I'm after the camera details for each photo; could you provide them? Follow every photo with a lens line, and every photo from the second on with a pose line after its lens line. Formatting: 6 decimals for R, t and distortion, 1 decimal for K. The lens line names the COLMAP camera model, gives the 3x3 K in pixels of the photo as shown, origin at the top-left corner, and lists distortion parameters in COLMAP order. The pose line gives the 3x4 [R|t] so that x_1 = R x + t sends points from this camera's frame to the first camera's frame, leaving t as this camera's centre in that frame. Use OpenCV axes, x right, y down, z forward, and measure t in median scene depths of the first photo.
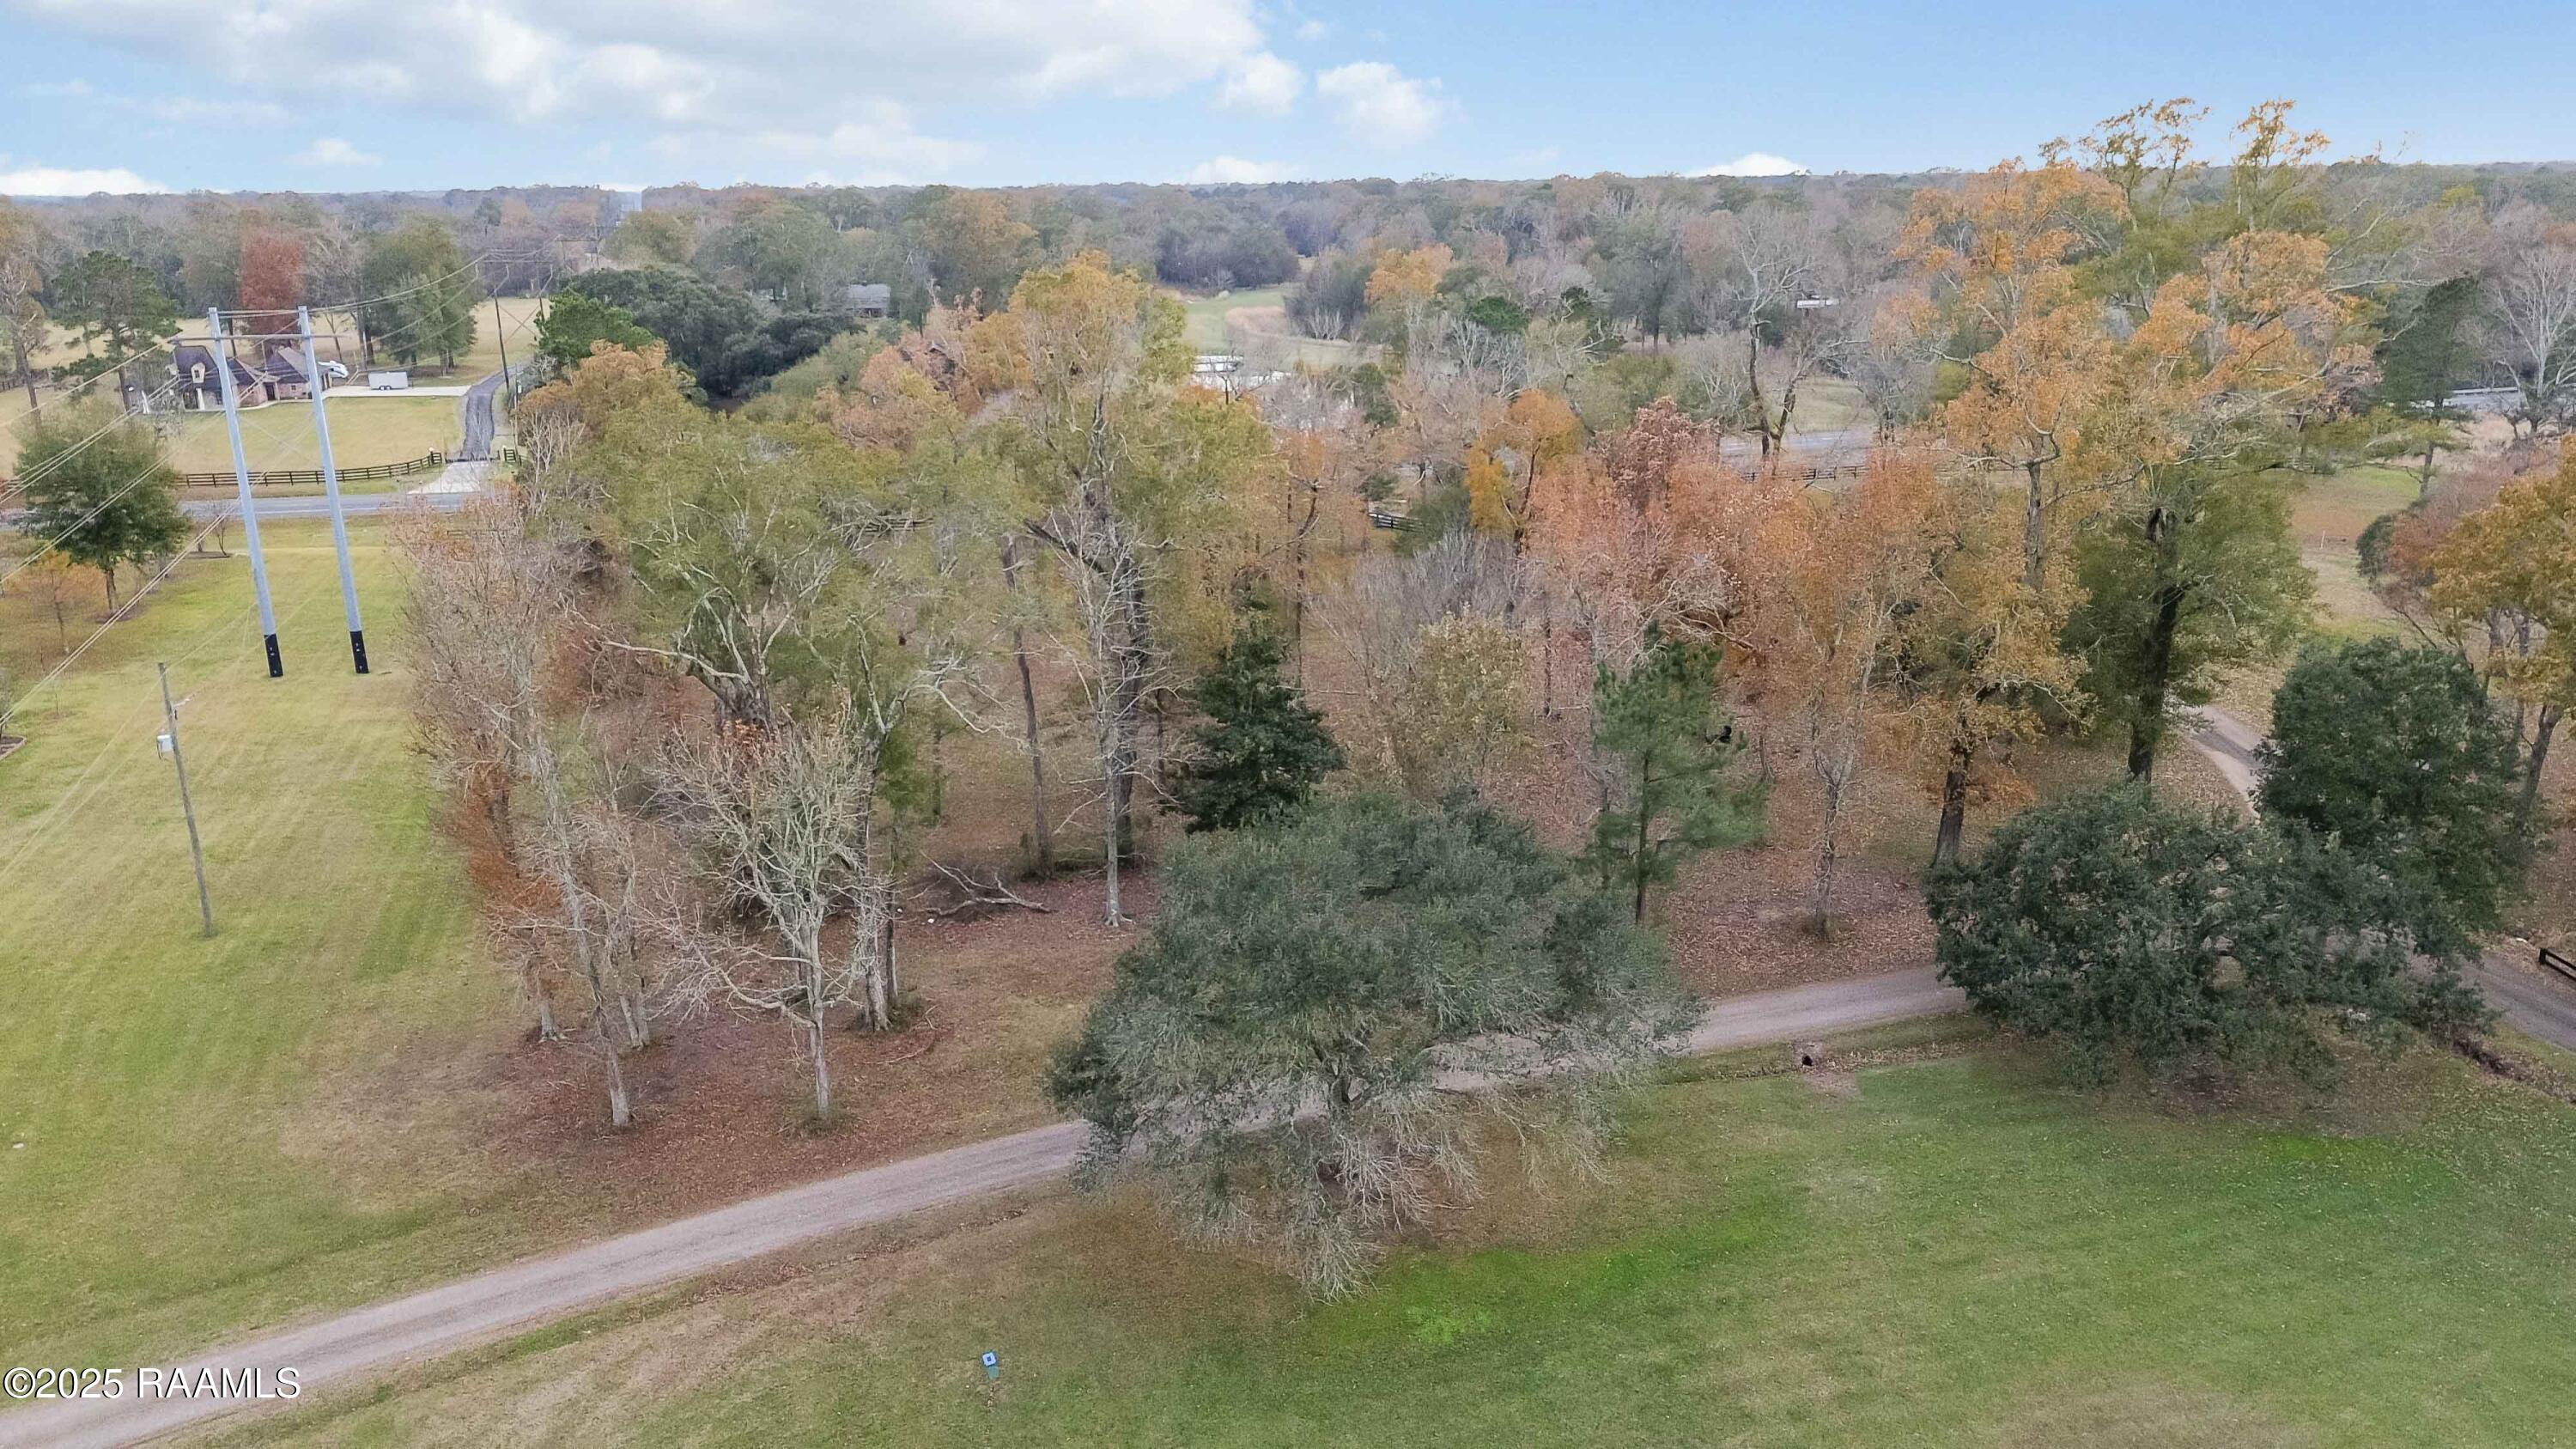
lens RADIAL K [[1866.2, 0, 1291.4], [0, 1866.2, 730.5], [0, 0, 1]] dist [0.043414, -0.072852]
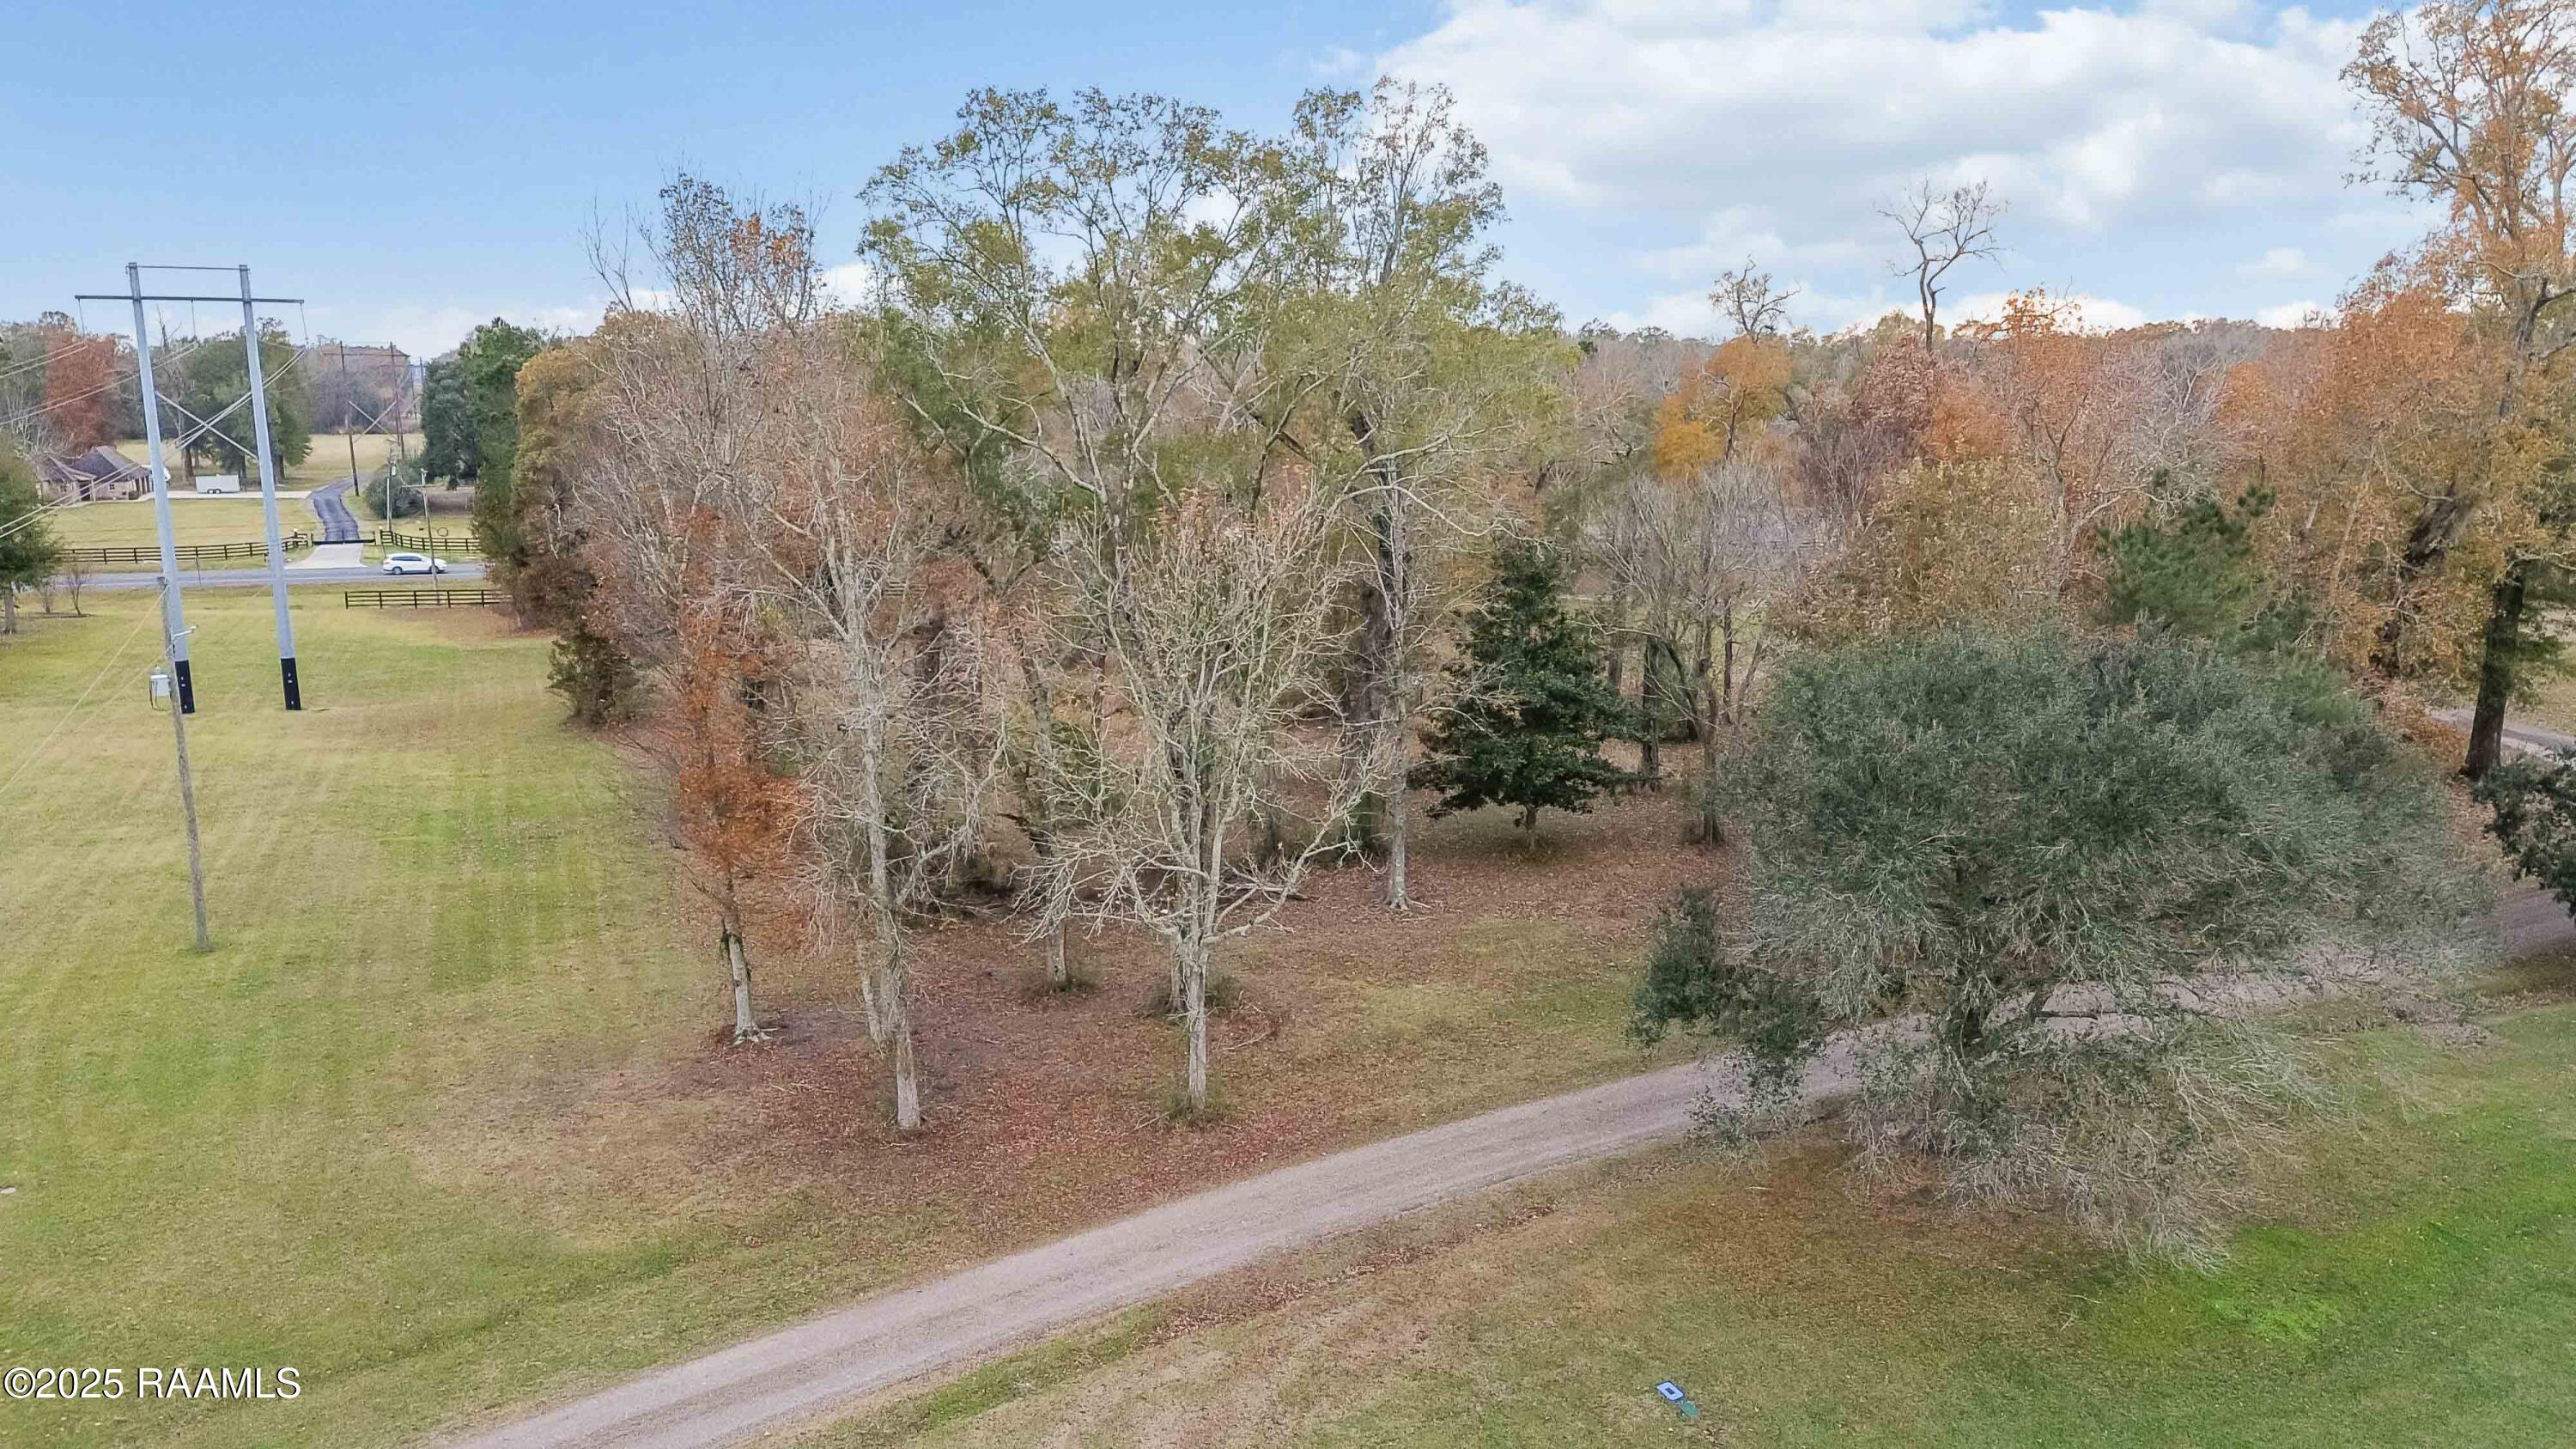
lens RADIAL K [[1866.2, 0, 1284.1], [0, 1866.2, 727.1], [0, 0, 1]] dist [0.043414, -0.072852]
pose [[0.994488, -0.012818, 0.104067, -0.275420], [0.022704, 0.995278, -0.094373, 0.122807], [-0.102366, 0.096216, 0.990083, 0.254155]]
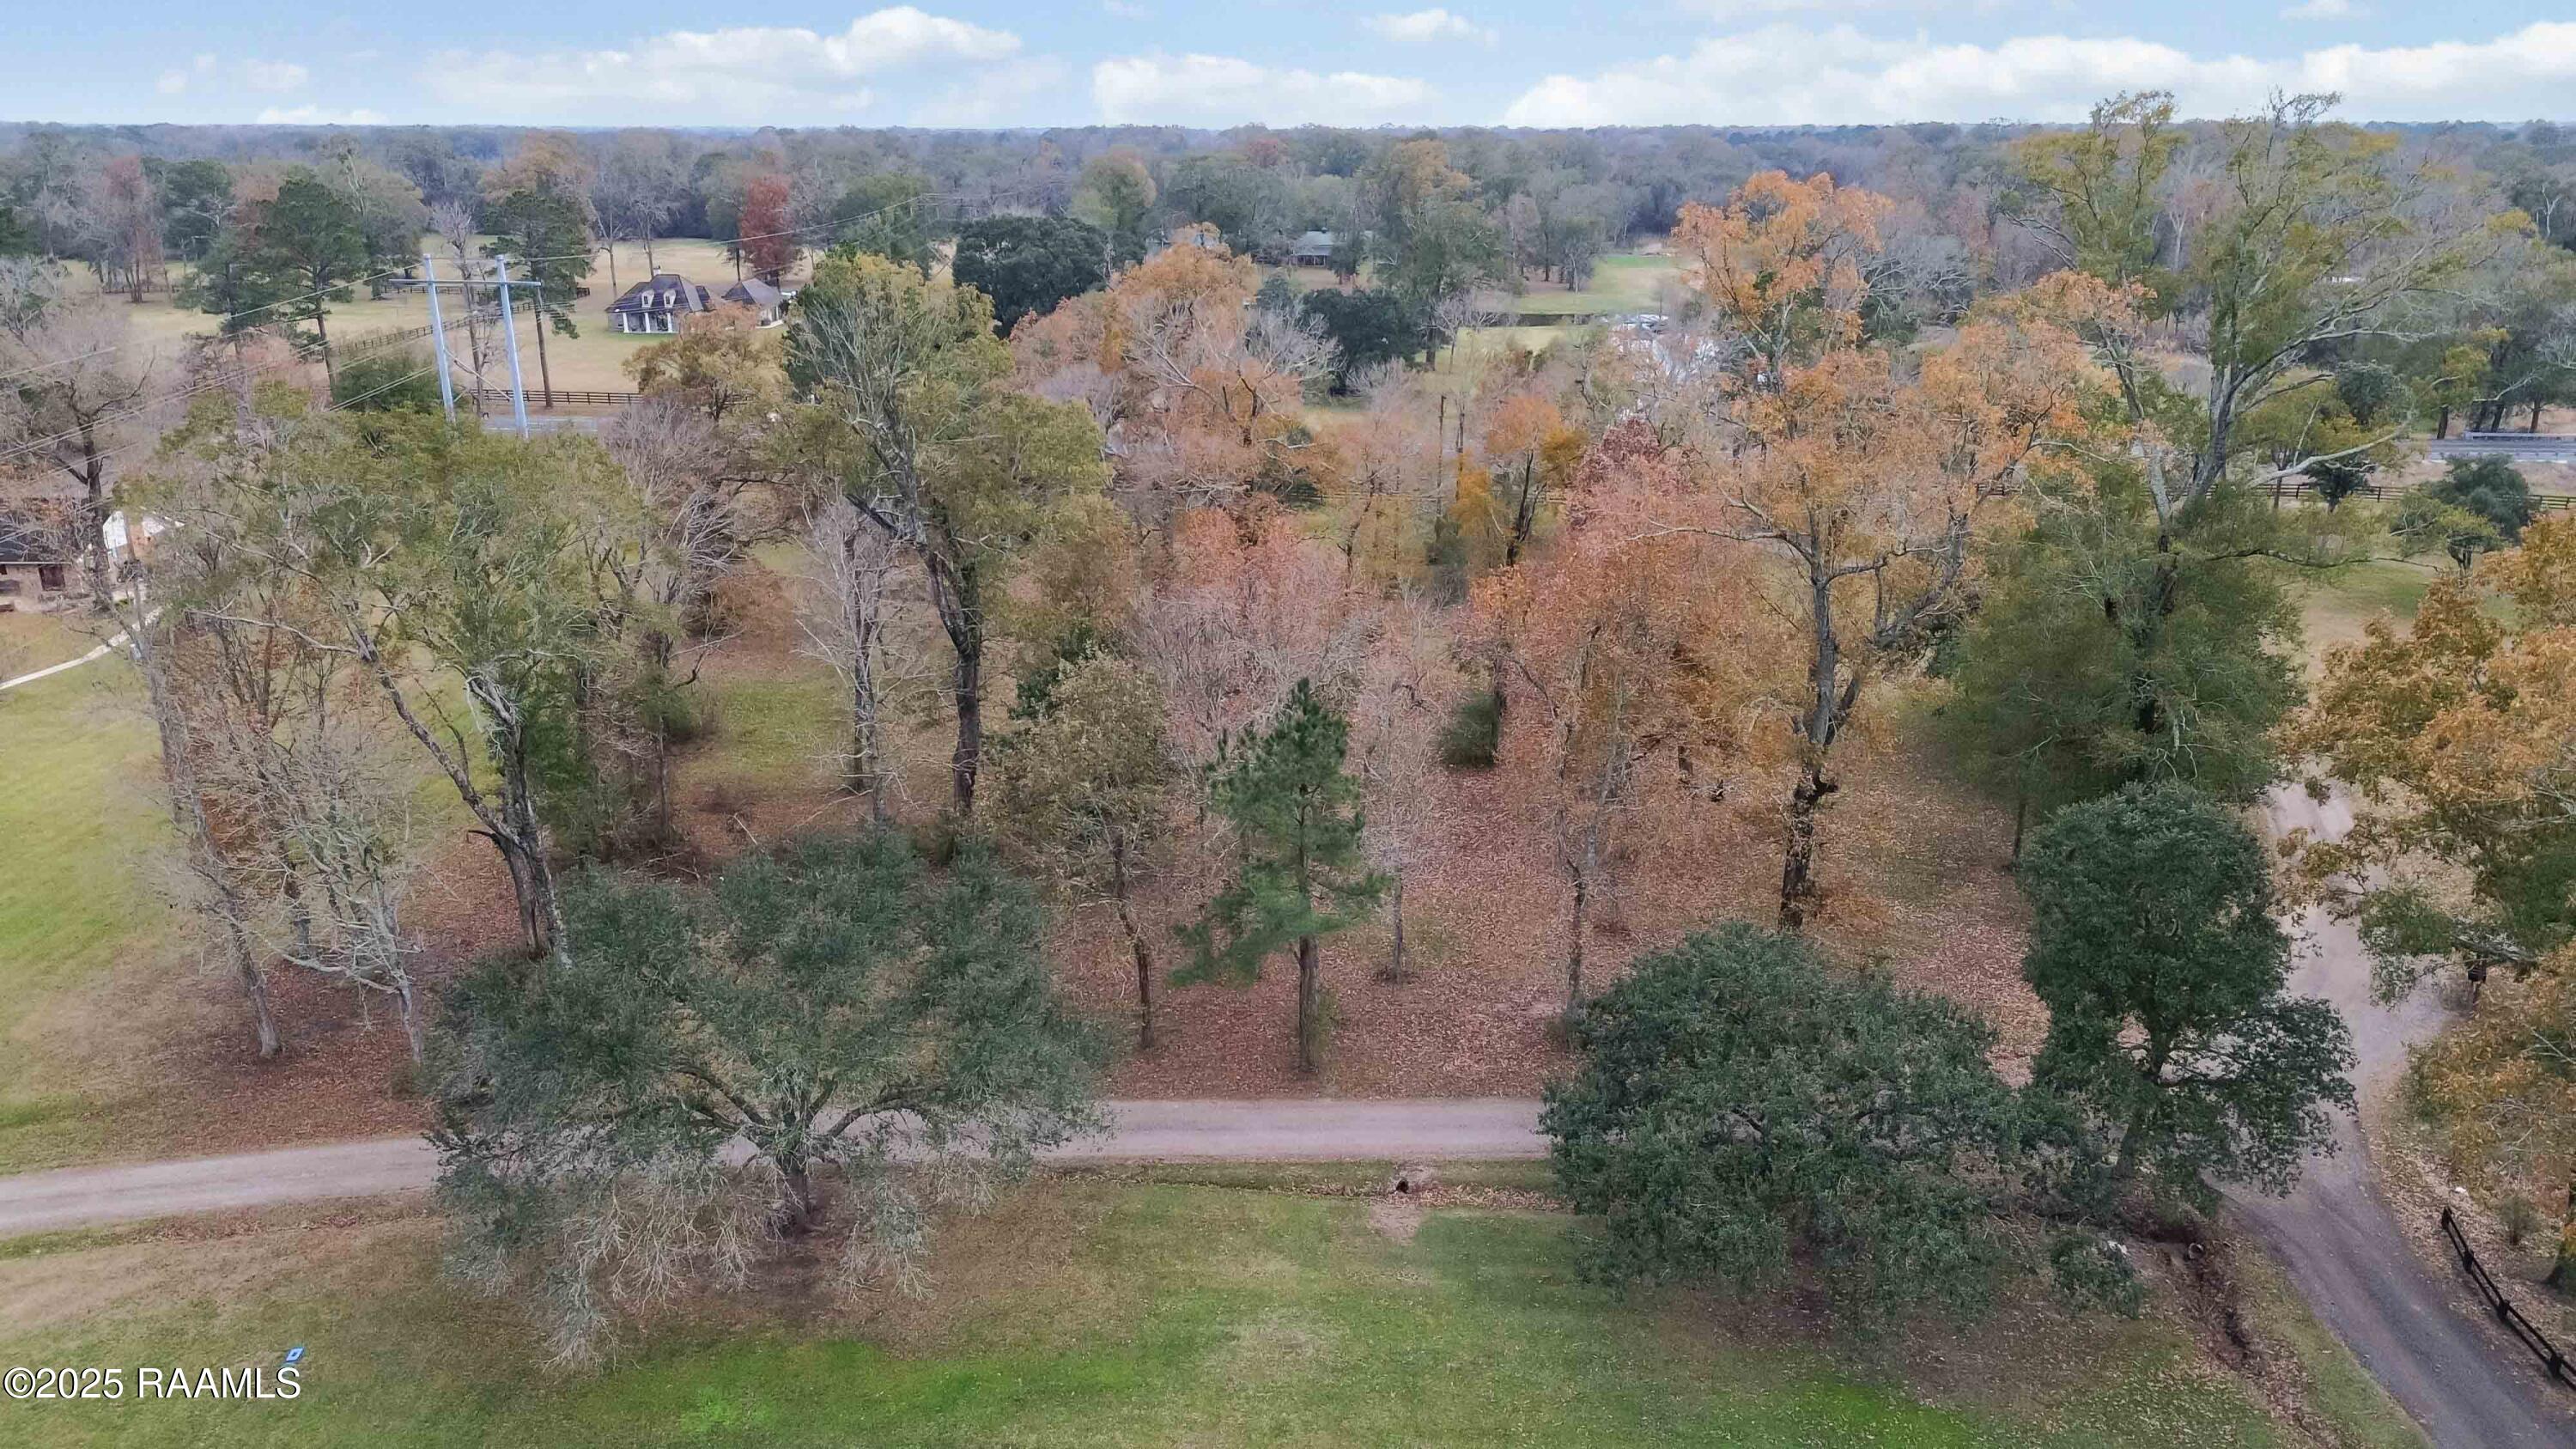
lens RADIAL K [[1866.2, 0, 1283.7], [0, 1866.2, 722.2], [0, 0, 1]] dist [0.043414, -0.072852]
pose [[0.951211, 0.101204, -0.291470, 0.458454], [-0.093799, 0.994815, 0.039306, -0.069314], [0.293937, -0.010048, 0.955772, 0.149962]]
